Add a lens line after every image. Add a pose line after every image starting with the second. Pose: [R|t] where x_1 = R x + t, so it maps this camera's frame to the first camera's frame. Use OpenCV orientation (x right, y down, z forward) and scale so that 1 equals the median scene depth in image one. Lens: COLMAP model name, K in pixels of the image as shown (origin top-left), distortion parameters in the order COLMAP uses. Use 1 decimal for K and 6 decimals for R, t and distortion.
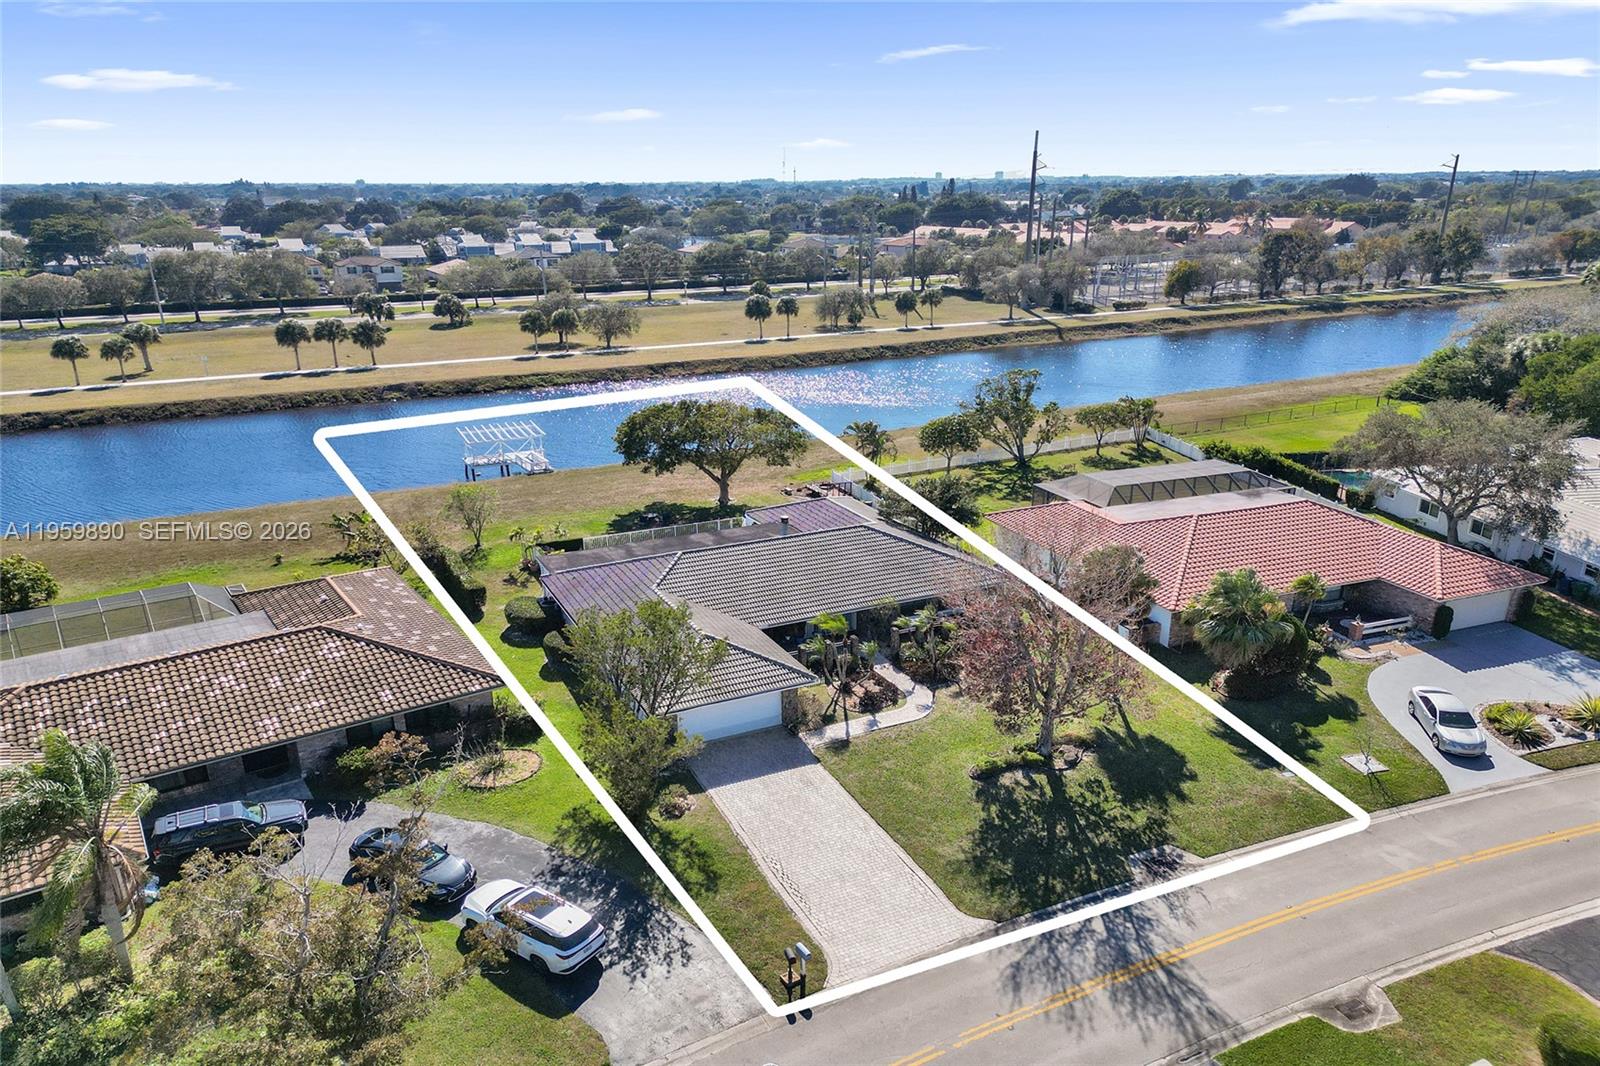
lens RADIAL K [[1124.5, 0, 800.6], [0, 1124.5, 544.7], [0, 0, 1]] dist [0.076045, -0.069909]
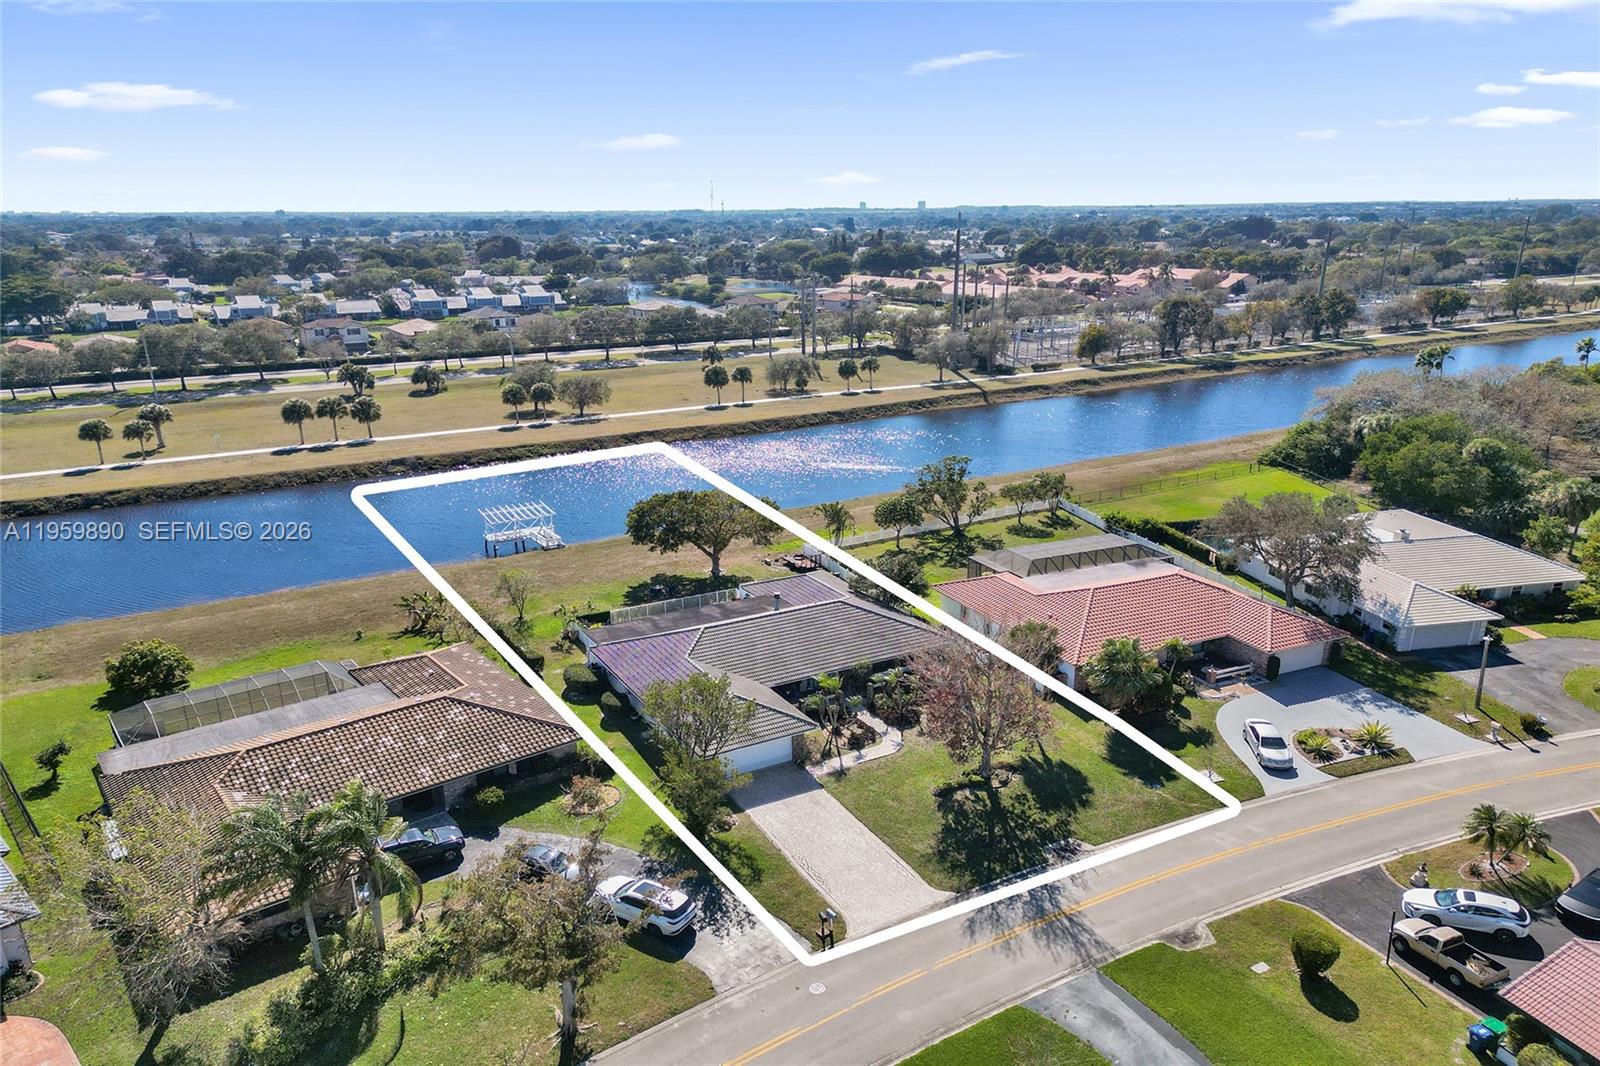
lens RADIAL K [[1125.6, 0, 800.0], [0, 1125.6, 533.0], [0, 0, 1]] dist [0.076287, -0.070266]
pose [[0.998052, -0.017517, 0.059875, -0.083132], [0.019414, 0.999323, -0.031238, -0.070135], [-0.059287, 0.032340, 0.997717, -0.358237]]
